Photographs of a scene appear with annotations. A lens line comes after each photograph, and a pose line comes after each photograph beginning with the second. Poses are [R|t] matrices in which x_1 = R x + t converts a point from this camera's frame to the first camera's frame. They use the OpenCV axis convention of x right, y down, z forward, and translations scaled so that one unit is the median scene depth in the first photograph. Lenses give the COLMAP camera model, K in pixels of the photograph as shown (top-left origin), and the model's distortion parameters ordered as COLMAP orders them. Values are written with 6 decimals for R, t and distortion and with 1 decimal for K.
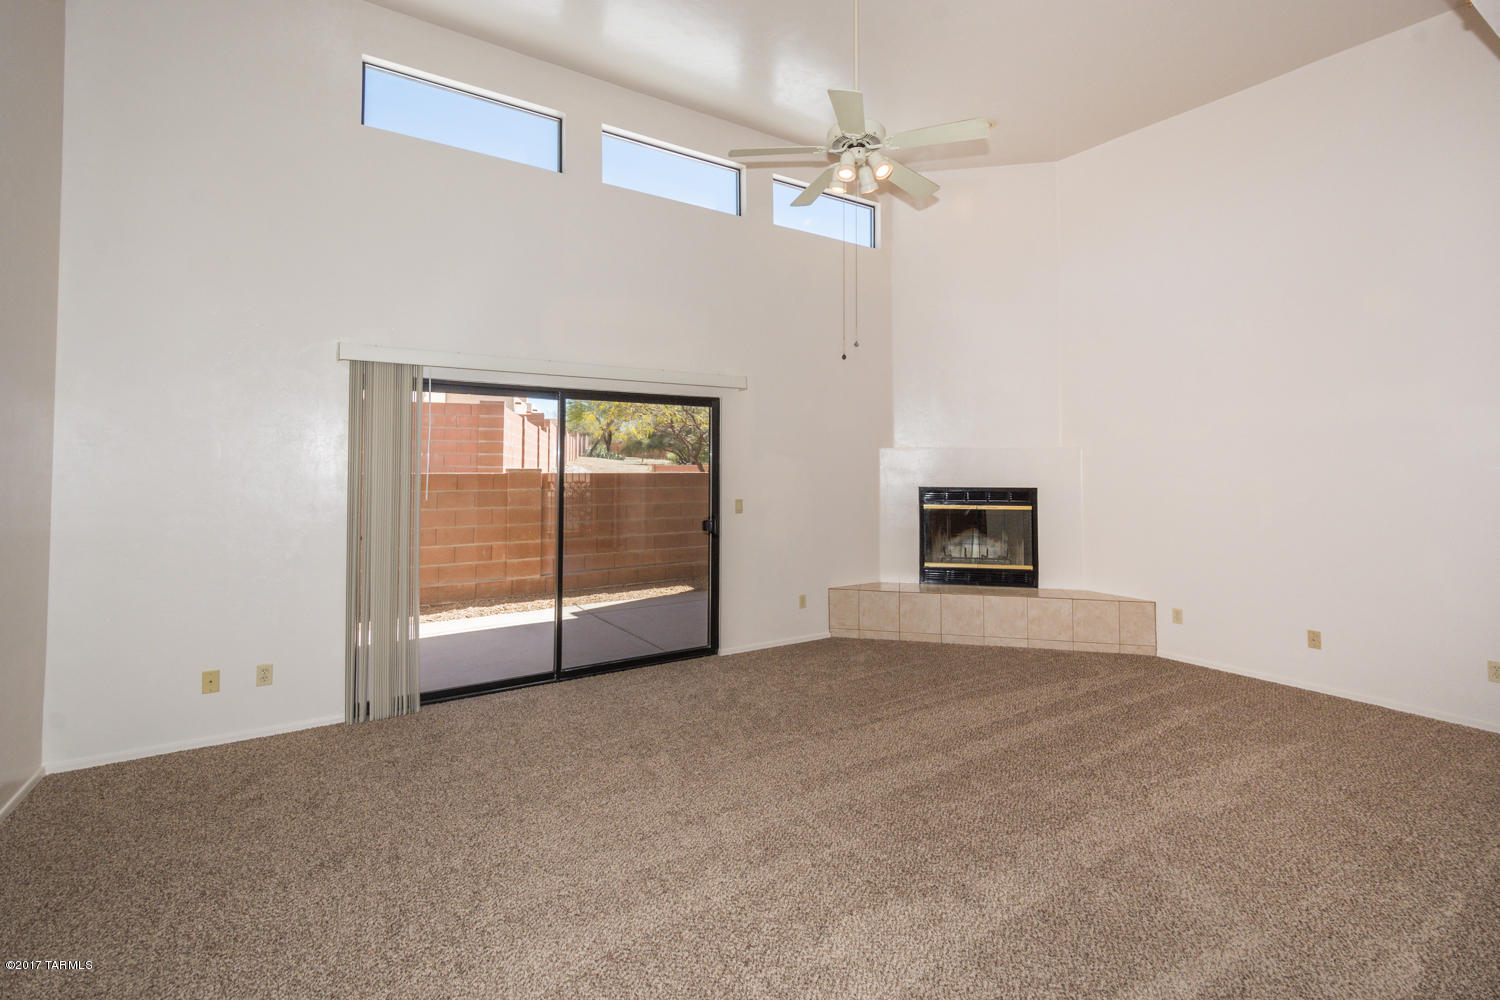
lens RADIAL K [[678.1, 0, 793.9], [0, 678.1, 447.8], [0, 0, 1]] dist [0.000651, 0.000035]
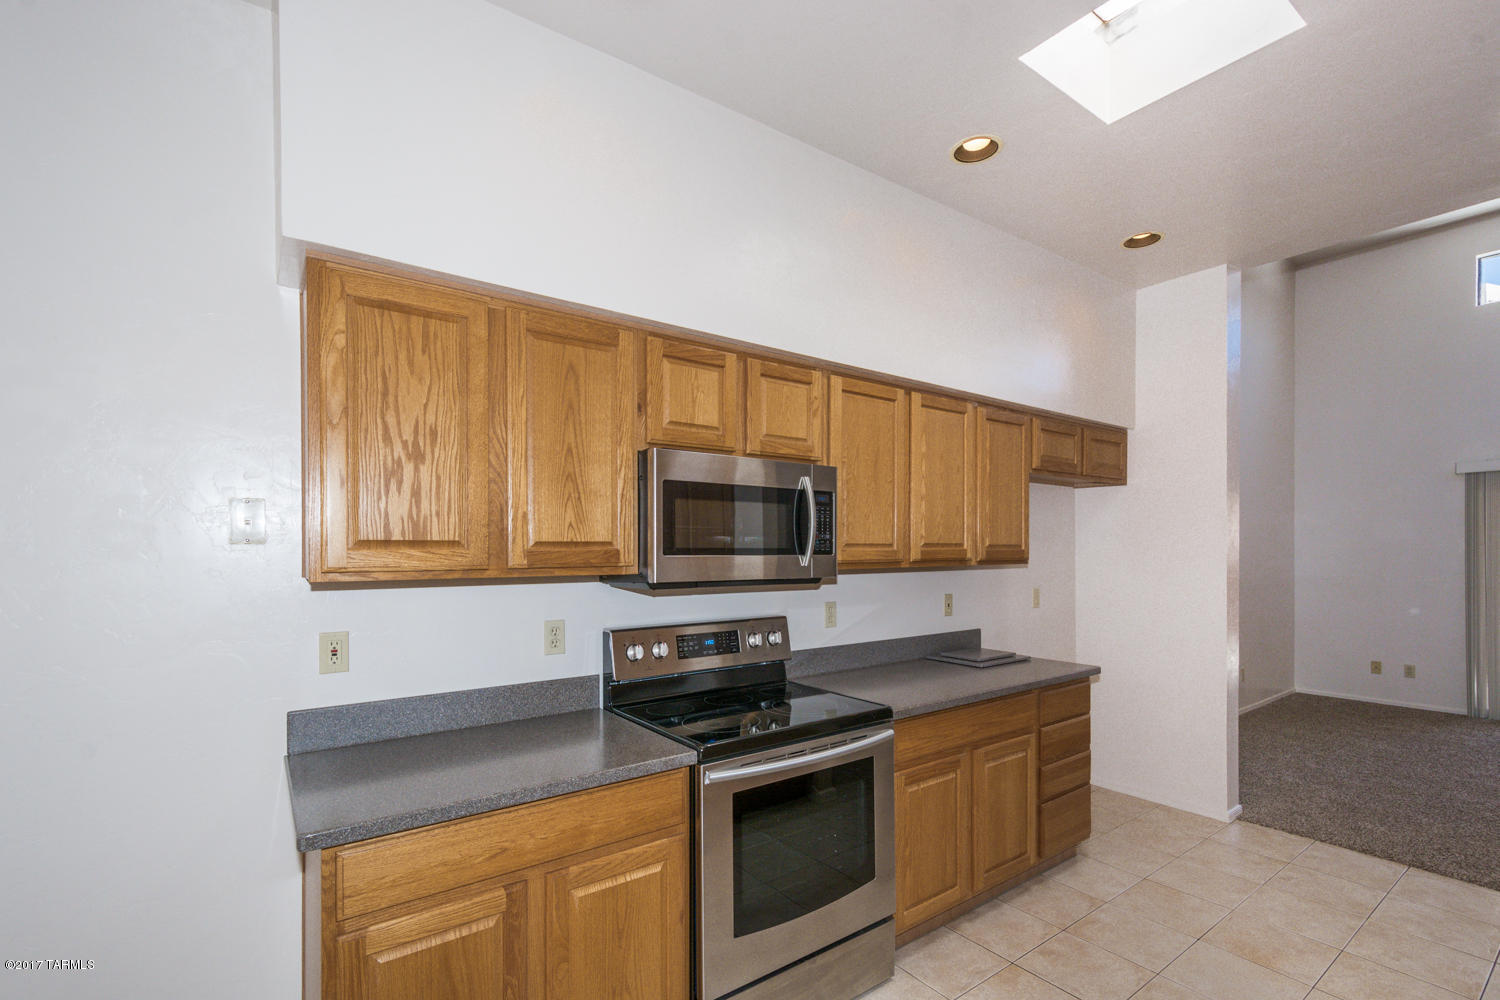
lens RADIAL K [[666.7, 0, 752.0], [0, 666.7, 552.4], [0, 0, 1]] dist [0.000907, 0.000057]
pose [[0.035500, 0.003601, -0.999363, 0.785399], [0.029325, 0.999559, 0.004643, -0.007946], [0.998939, -0.029472, 0.035379, -0.646369]]
